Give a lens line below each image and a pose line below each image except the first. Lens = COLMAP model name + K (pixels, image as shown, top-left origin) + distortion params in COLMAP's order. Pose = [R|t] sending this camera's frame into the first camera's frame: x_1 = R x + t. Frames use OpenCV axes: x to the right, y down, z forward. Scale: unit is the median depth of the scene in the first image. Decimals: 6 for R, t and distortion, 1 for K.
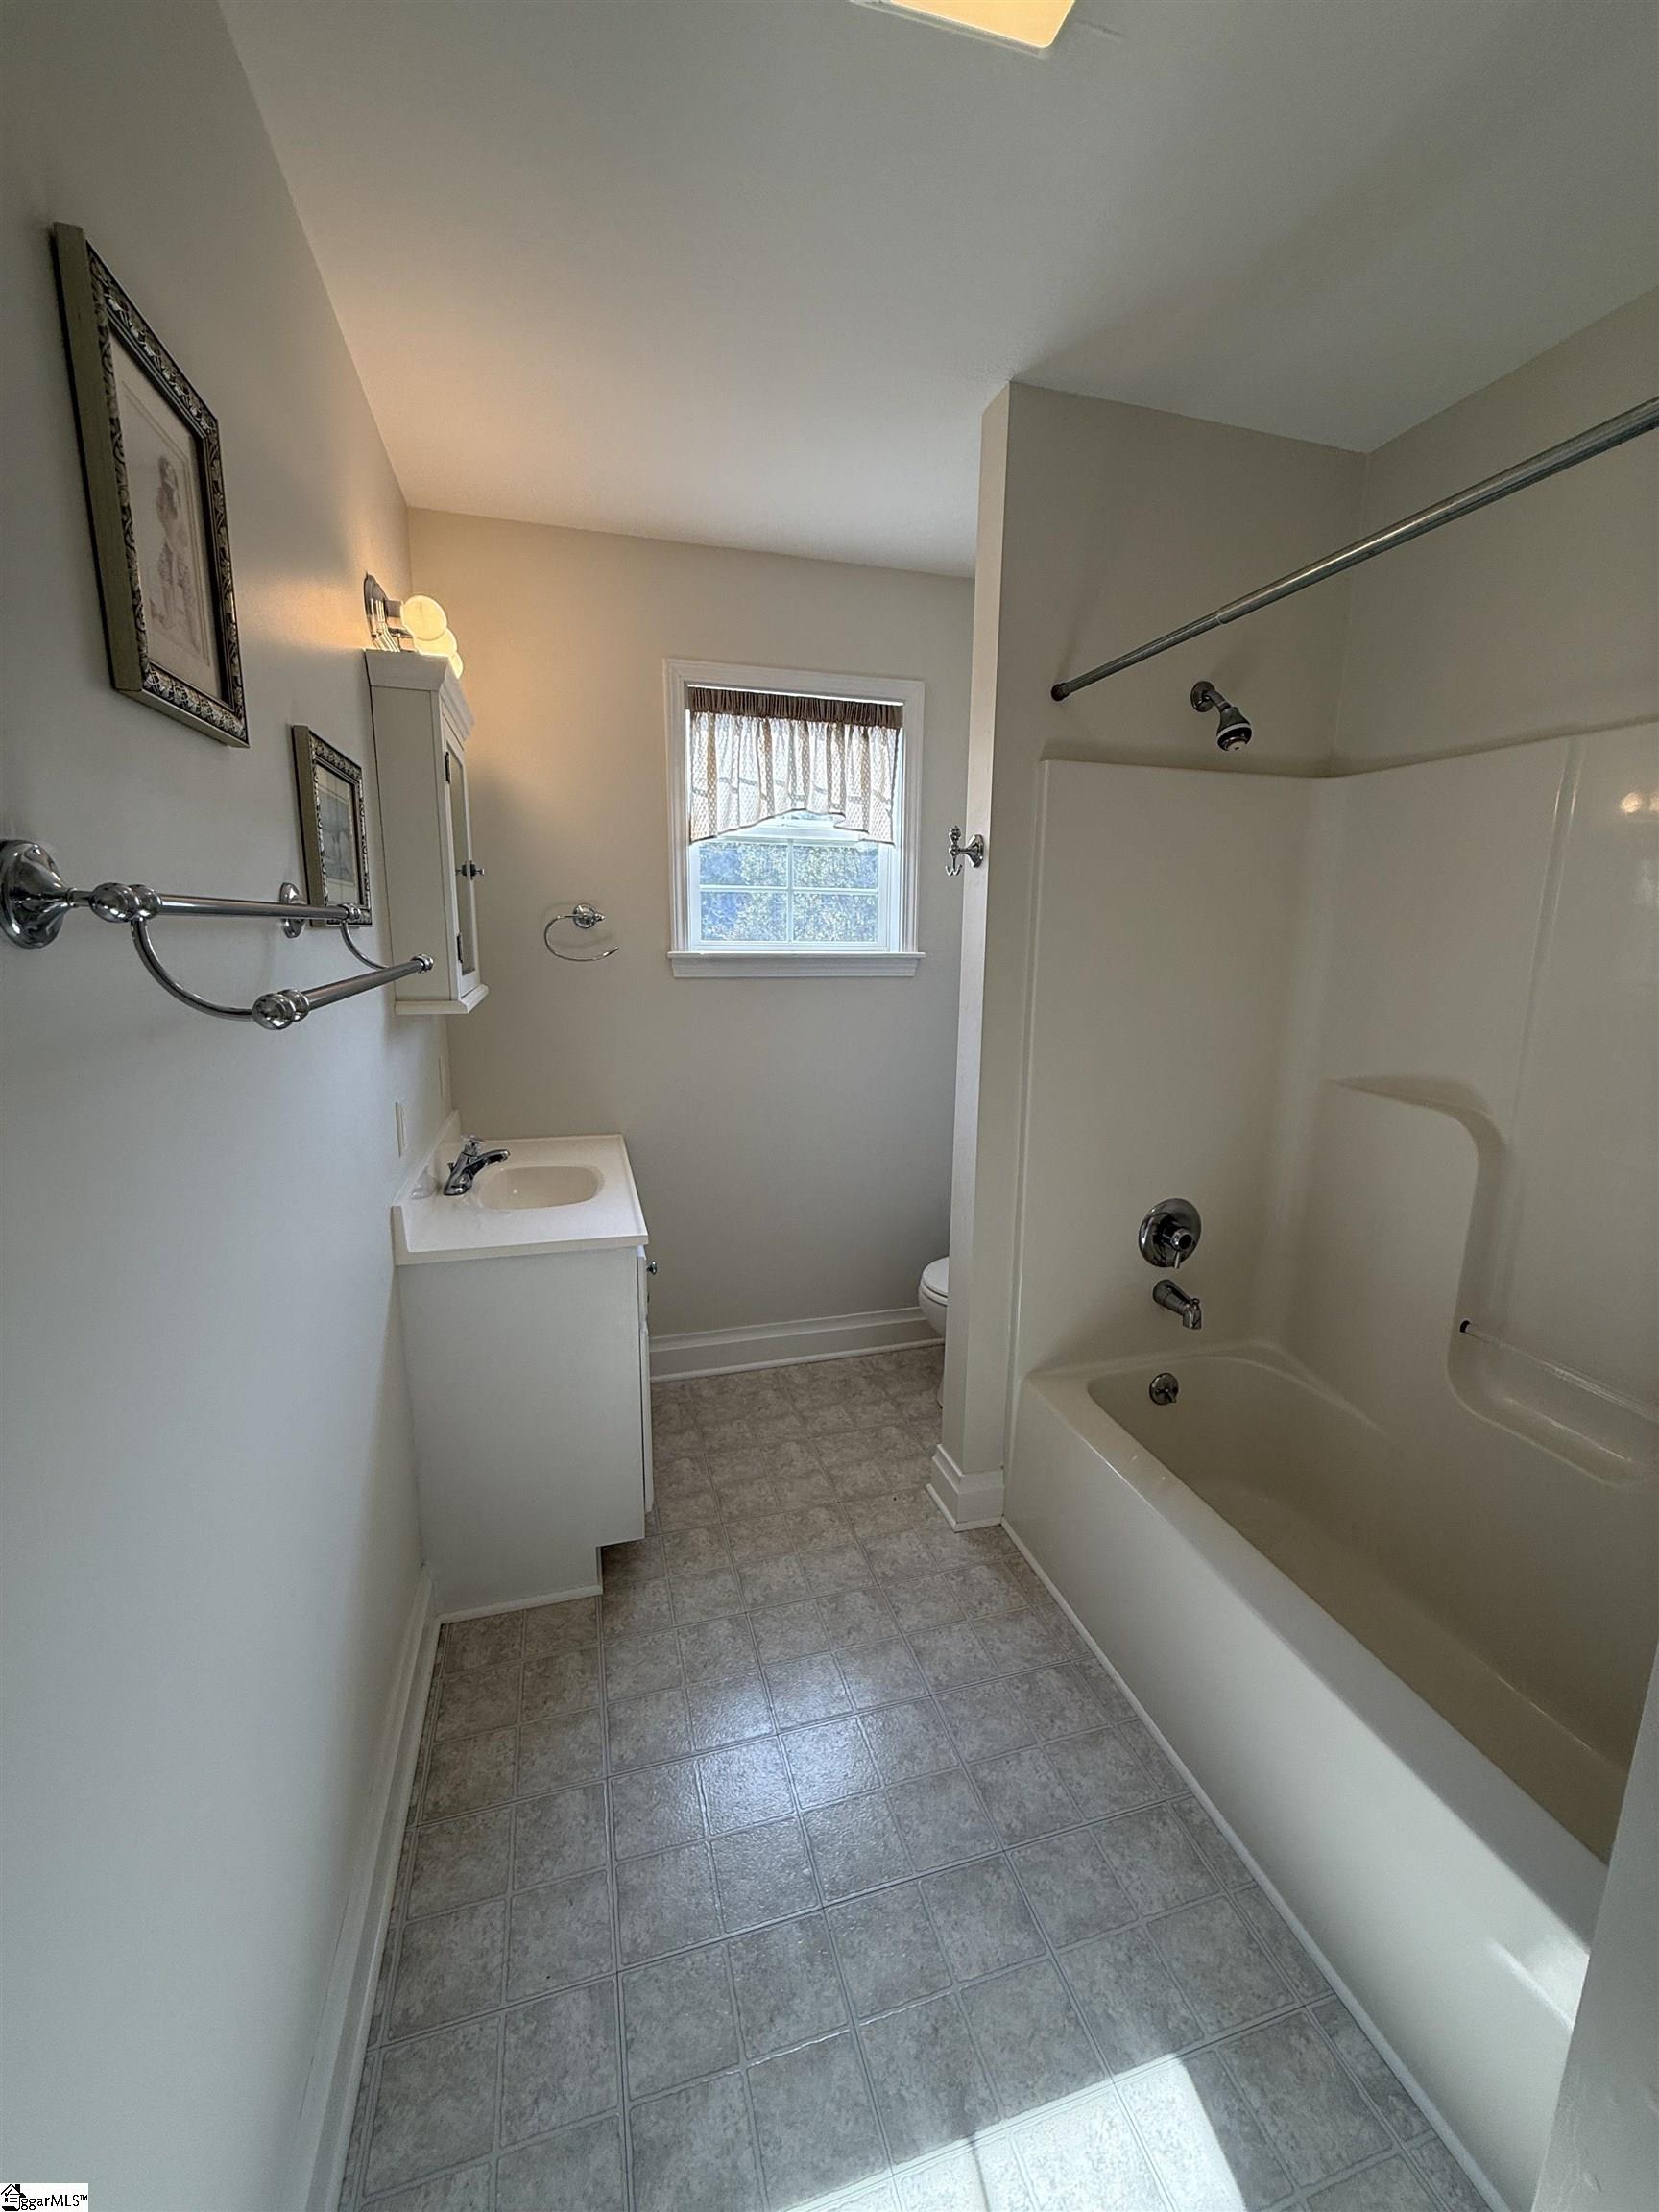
lens RADIAL K [[879.6, 0, 831.1], [0, 879.6, 1103.2], [0, 0, 1]] dist [0.001993, -0.000907]
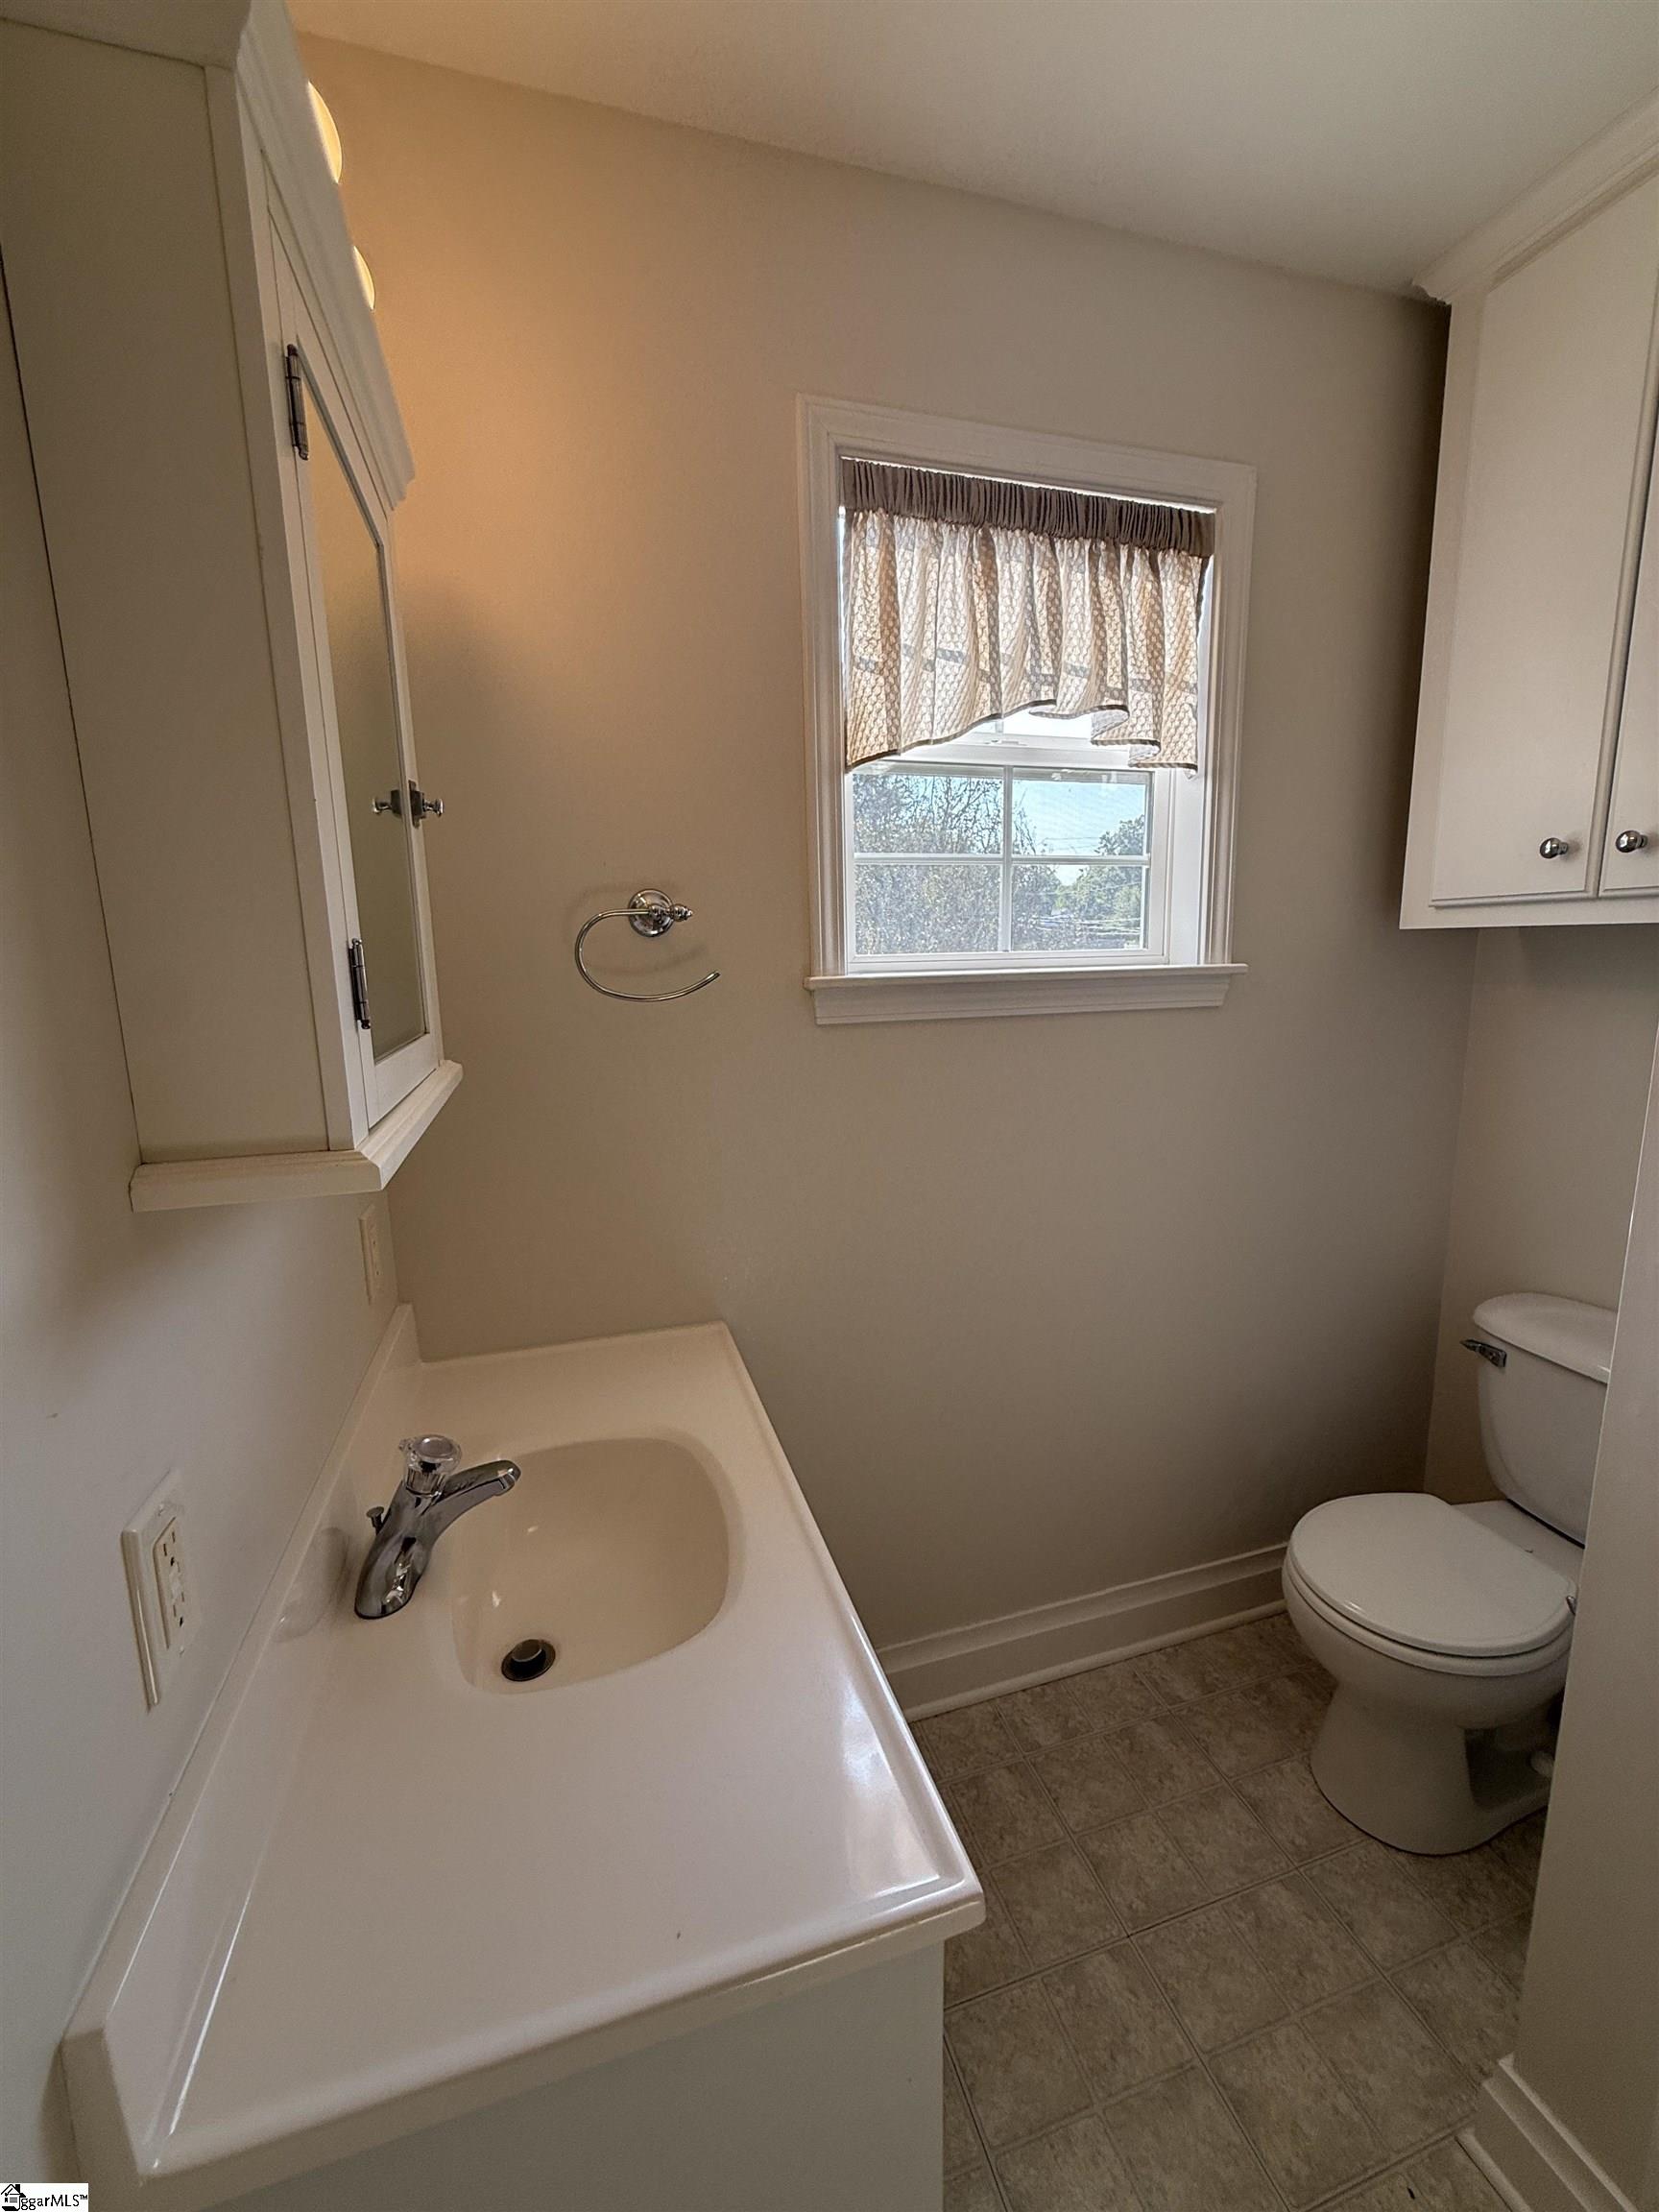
lens RADIAL K [[879.6, 0, 833.2], [0, 879.6, 1101.2], [0, 0, 1]] dist [0.001993, -0.000907]
pose [[0.999404, -0.033566, 0.008014, -0.199400], [0.033757, 0.999115, -0.025094, -0.095022], [-0.007164, 0.025350, 0.999653, 0.537854]]
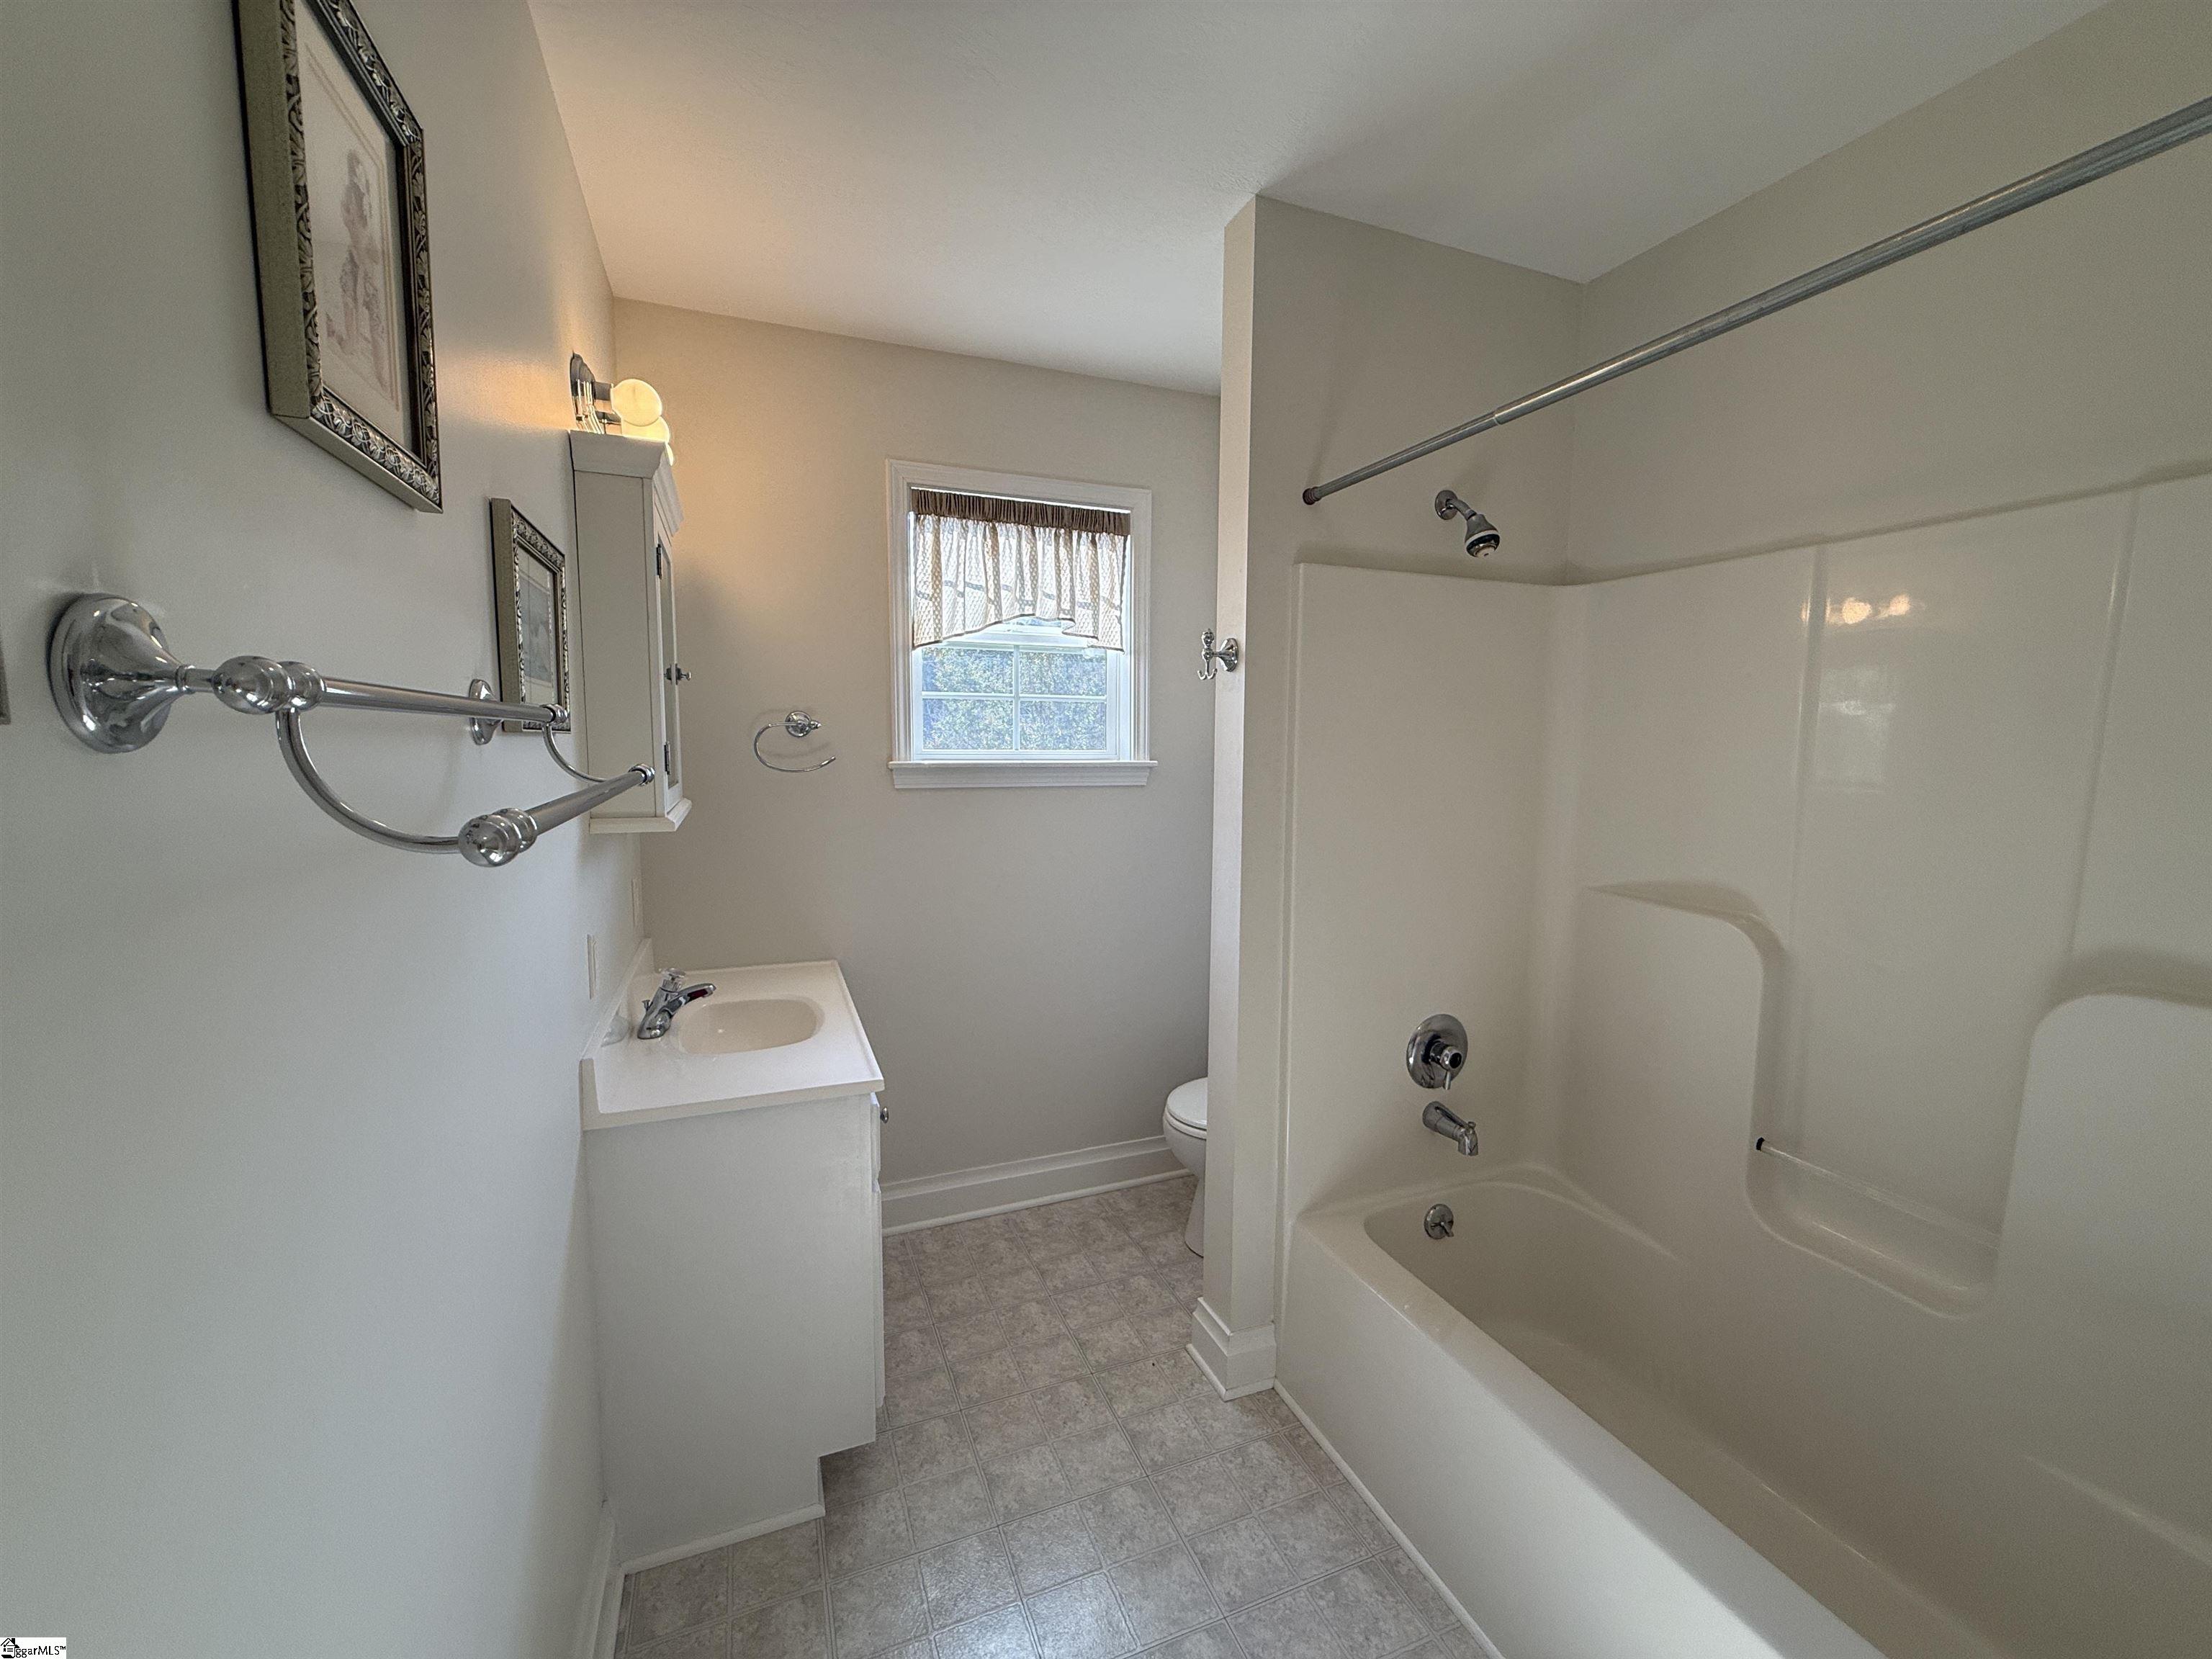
lens RADIAL K [[879.6, 0, 1102.0], [0, 879.6, 830.8], [0, 0, 1]] dist [0.001993, -0.000907]
pose [[0.995504, -0.014031, 0.093675, -0.055251], [0.022615, 0.995575, -0.091207, -0.009611], [-0.091980, 0.092915, 0.991416, 0.067301]]
